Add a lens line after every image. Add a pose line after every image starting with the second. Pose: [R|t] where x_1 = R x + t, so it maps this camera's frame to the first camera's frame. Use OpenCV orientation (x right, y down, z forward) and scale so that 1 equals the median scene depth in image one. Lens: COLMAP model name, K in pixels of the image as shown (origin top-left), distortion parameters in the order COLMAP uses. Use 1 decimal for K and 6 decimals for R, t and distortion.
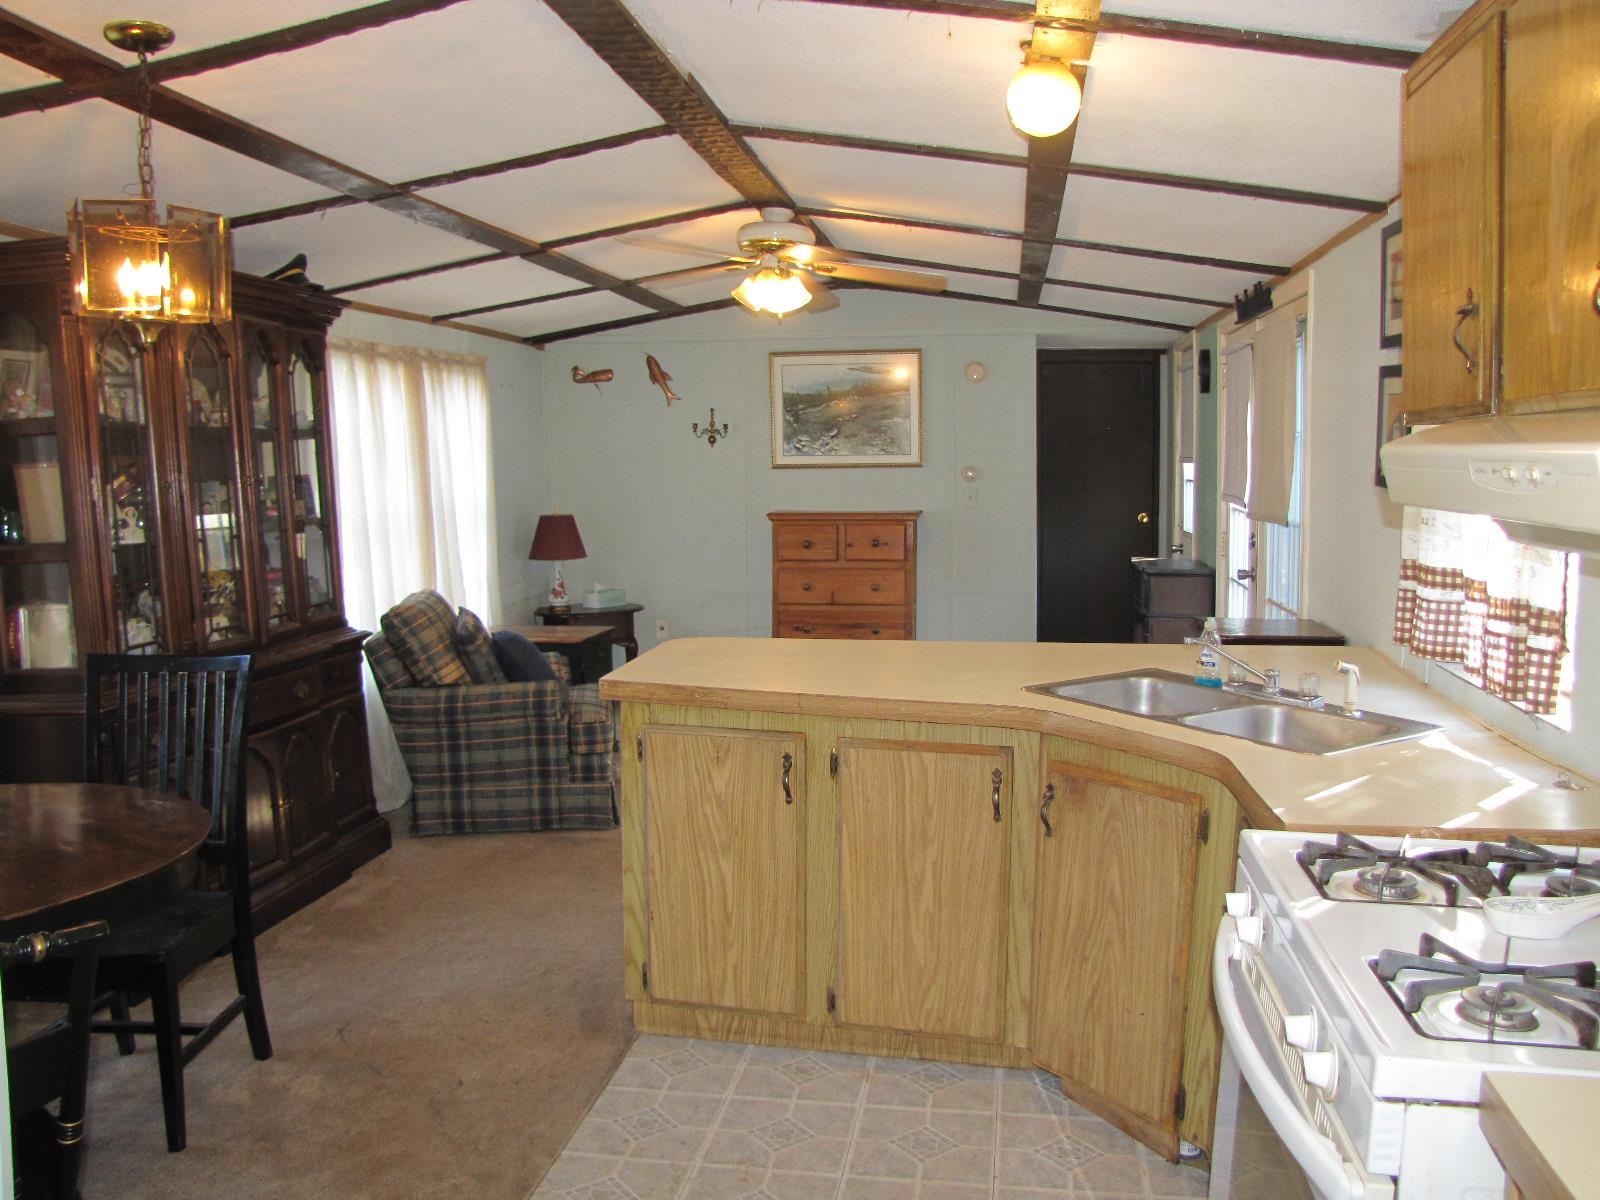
lens RADIAL K [[1336.7, 0, 803.7], [0, 1336.7, 594.1], [0, 0, 1]] dist [-0.186297, 0.165680]
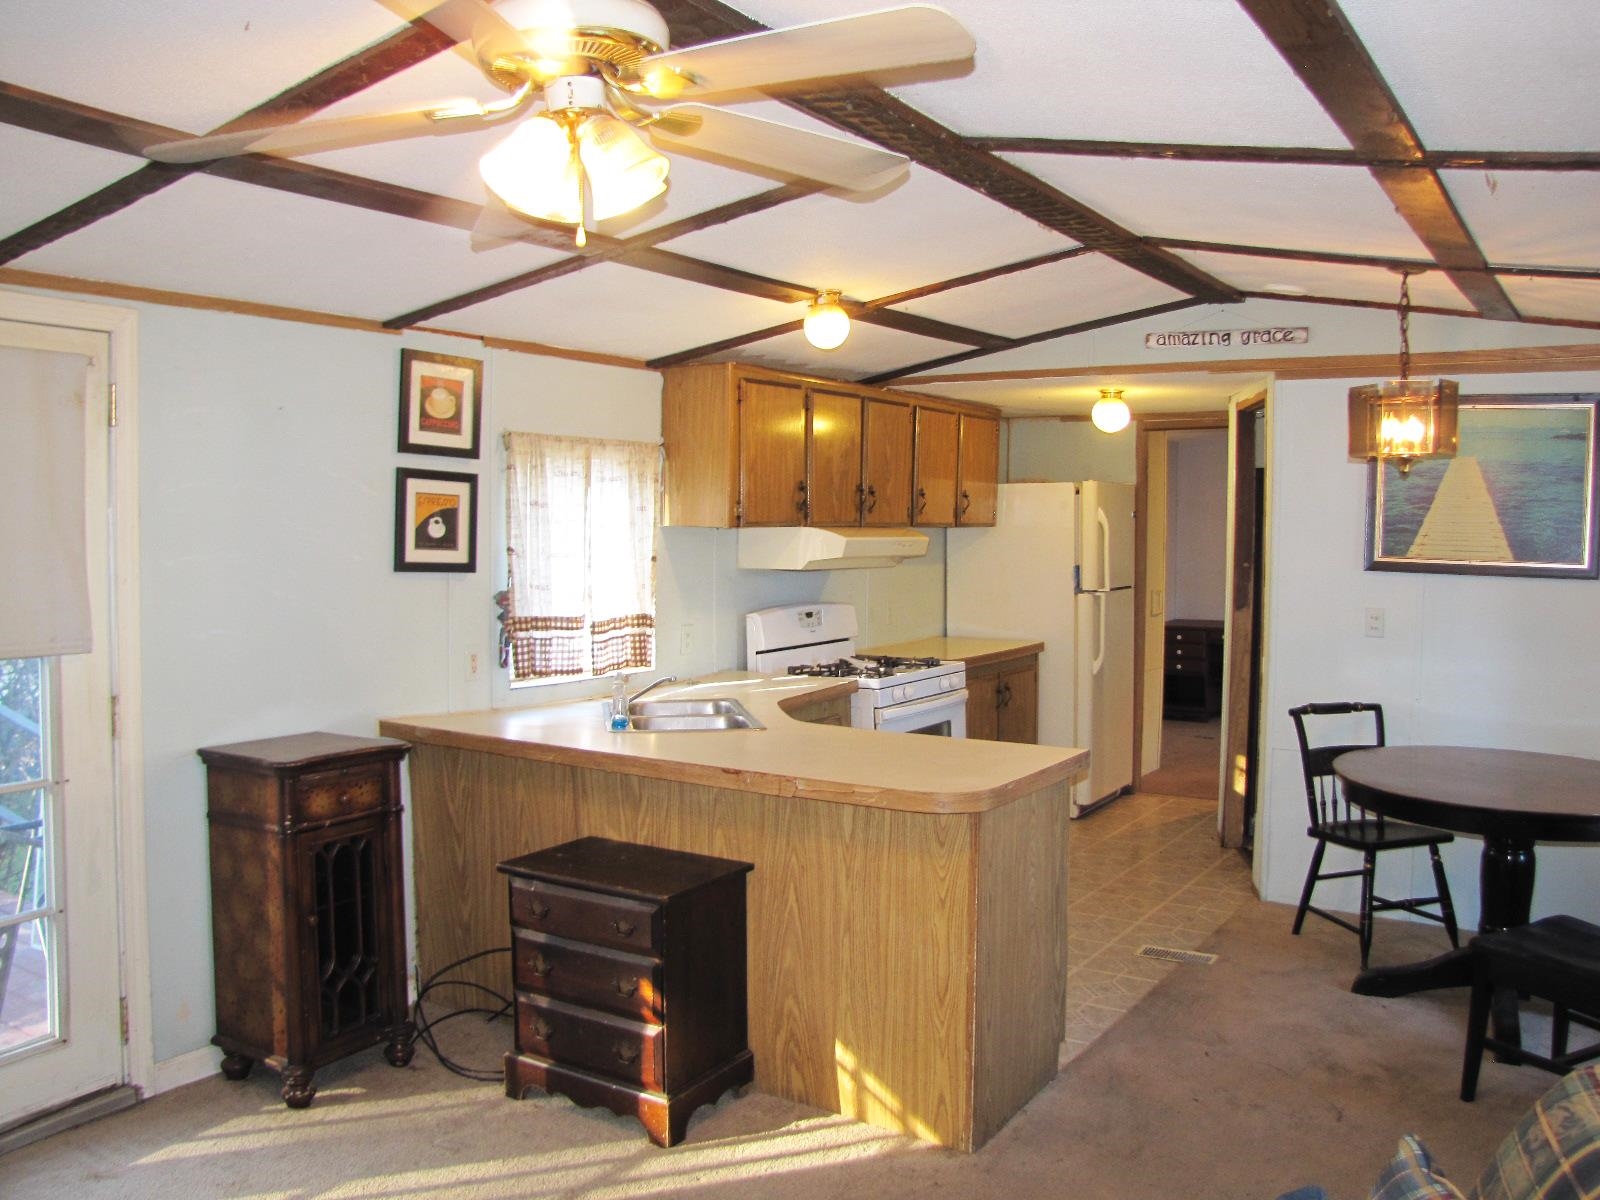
lens RADIAL K [[1336.7, 0, 821.4], [0, 1336.7, 581.9], [0, 0, 1]] dist [-0.186297, 0.165680]
pose [[-0.915875, -0.015378, 0.401169, -0.247746], [0.043315, 0.989648, 0.136824, -0.150737], [-0.399120, 0.142691, -0.905728, 1.326820]]
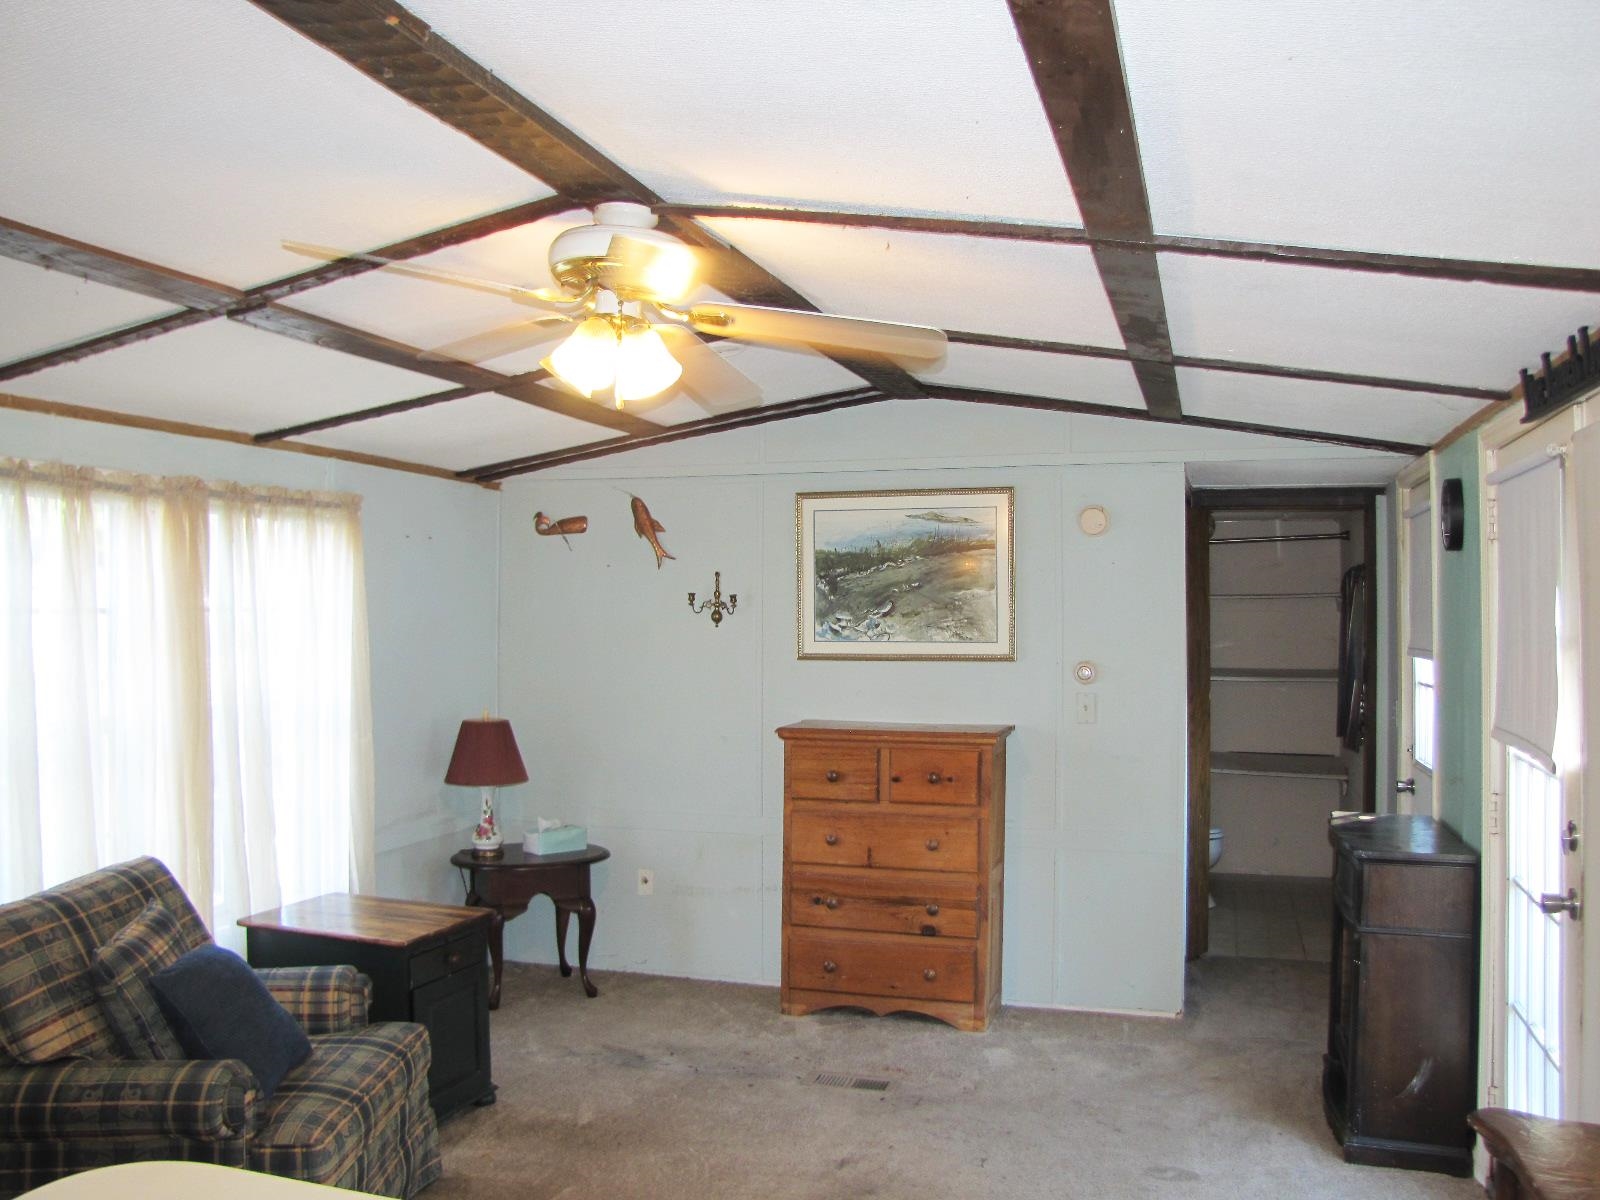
lens RADIAL K [[1336.7, 0, 808.3], [0, 1336.7, 592.8], [0, 0, 1]] dist [-0.186297, 0.165680]
pose [[0.988985, 0.008966, -0.147746, 0.130480], [-0.026259, 0.992958, -0.115518, -0.075929], [0.145670, 0.118126, 0.982256, 0.494025]]
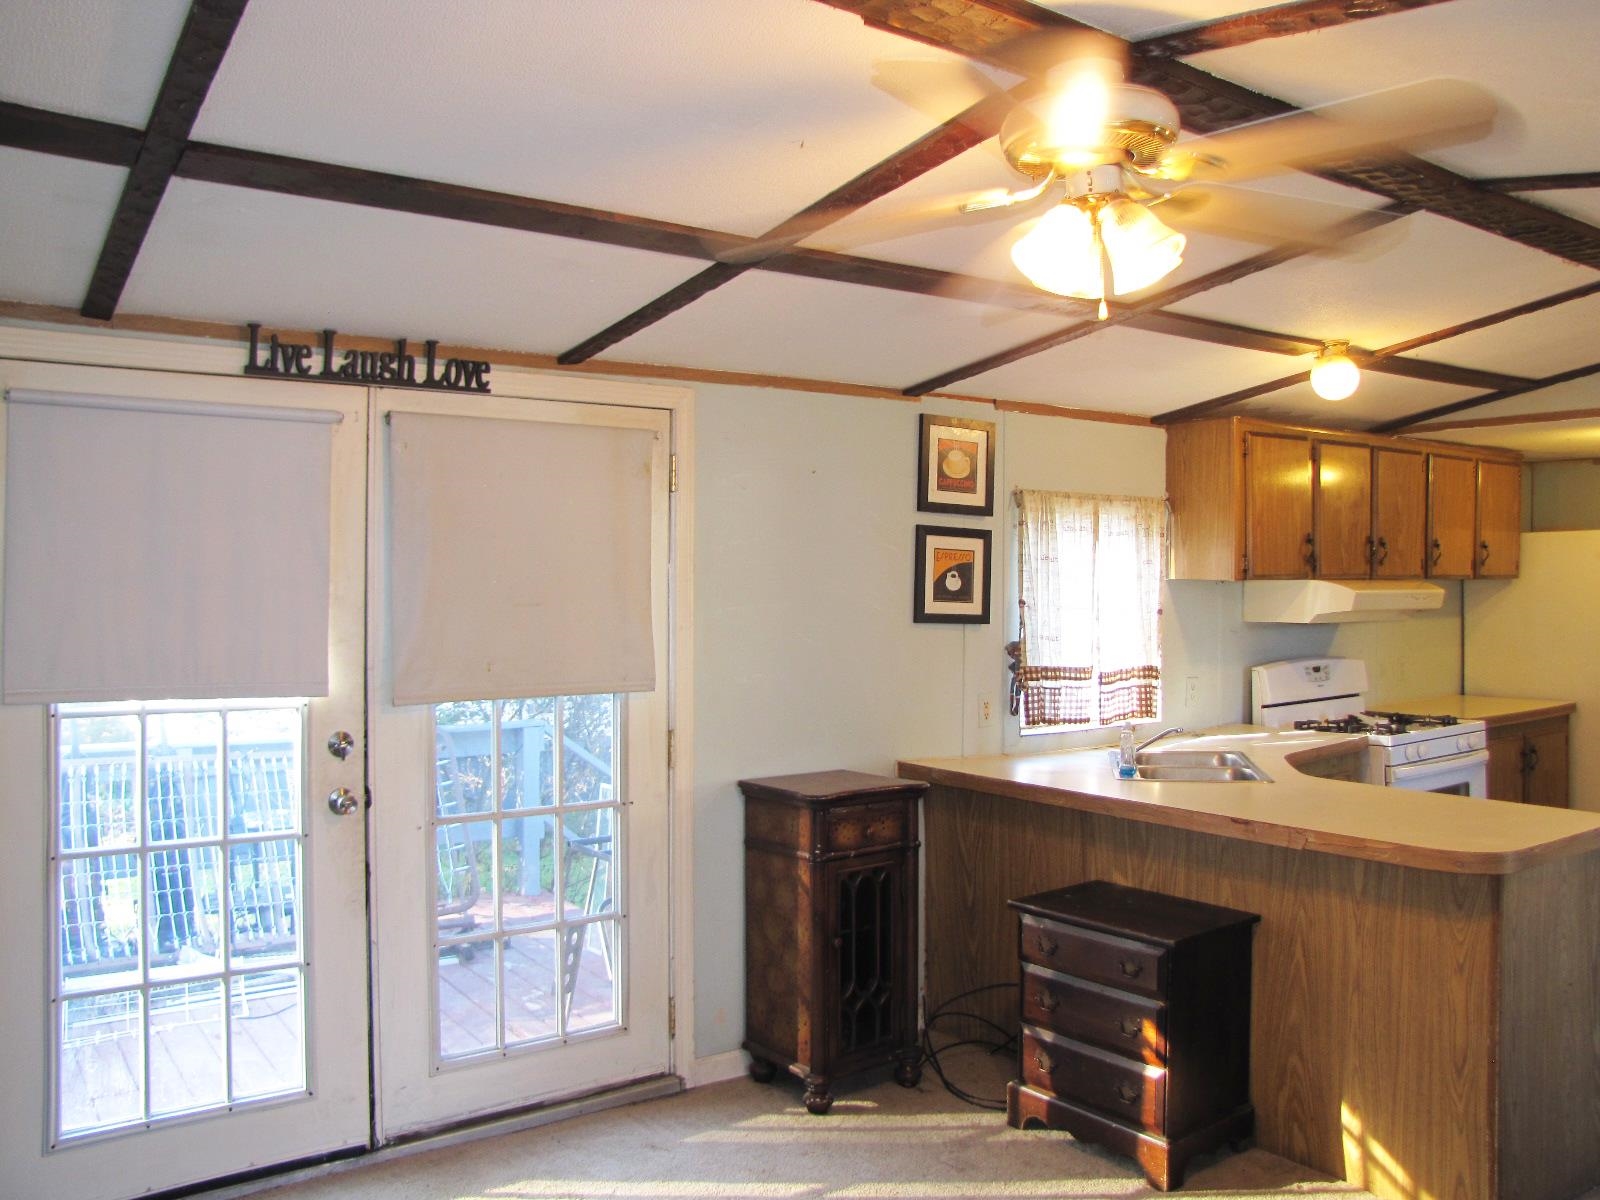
lens RADIAL K [[1336.7, 0, 814.7], [0, 1336.7, 577.4], [0, 0, 1]] dist [-0.186297, 0.165680]
pose [[-0.706963, 0.005797, 0.707226, -0.256755], [0.078802, 0.994386, 0.070622, -0.154228], [-0.702846, 0.105658, -0.703451, 1.358461]]
